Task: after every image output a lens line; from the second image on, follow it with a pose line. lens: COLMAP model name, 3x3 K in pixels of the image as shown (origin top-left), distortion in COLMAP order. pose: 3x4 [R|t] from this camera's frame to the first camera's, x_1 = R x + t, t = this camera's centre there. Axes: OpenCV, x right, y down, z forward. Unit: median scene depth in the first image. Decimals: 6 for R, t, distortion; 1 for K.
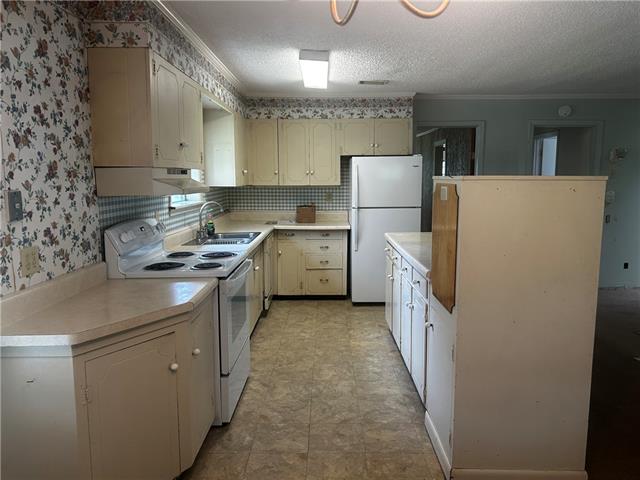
lens RADIAL K [[479.8, 0, 321.3], [0, 479.8, 240.2], [0, 0, 1]] dist [0.053130, -0.057815]
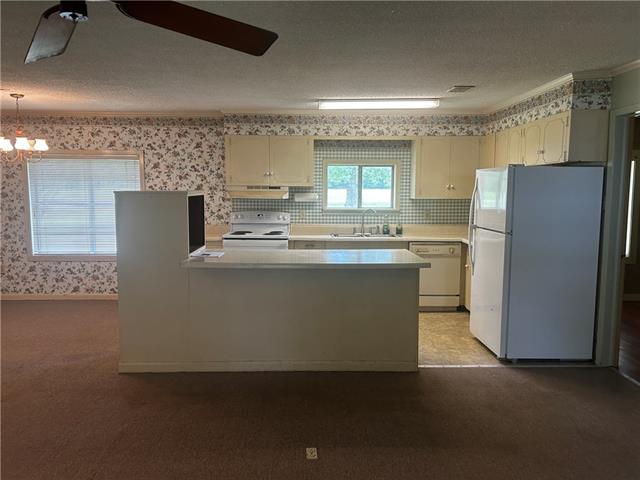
lens RADIAL K [[479.8, 0, 317.6], [0, 479.8, 237.5], [0, 0, 1]] dist [0.053130, -0.057815]
pose [[0.023403, 0.105865, -0.994105, 1.508916], [-0.137576, 0.985258, 0.101684, -0.155744], [0.990215, 0.134385, 0.037622, 1.069686]]
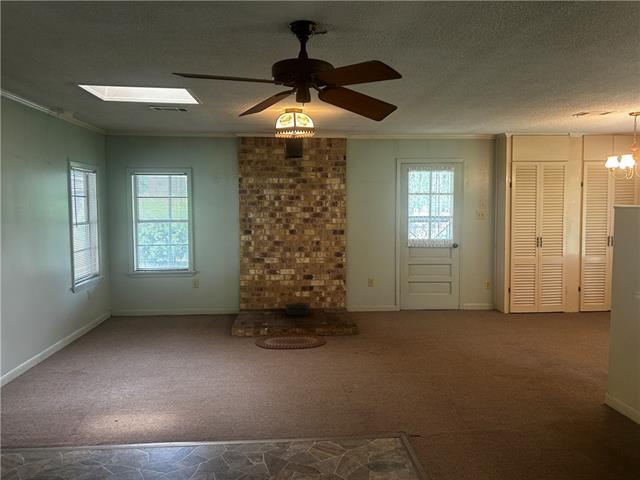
lens RADIAL K [[479.8, 0, 326.0], [0, 479.8, 237.1], [0, 0, 1]] dist [0.053130, -0.057815]
pose [[-0.996095, 0.009656, -0.087759, 1.079456], [-0.008044, 0.979942, 0.199121, -0.219094], [0.087921, 0.199050, -0.976037, 1.601883]]
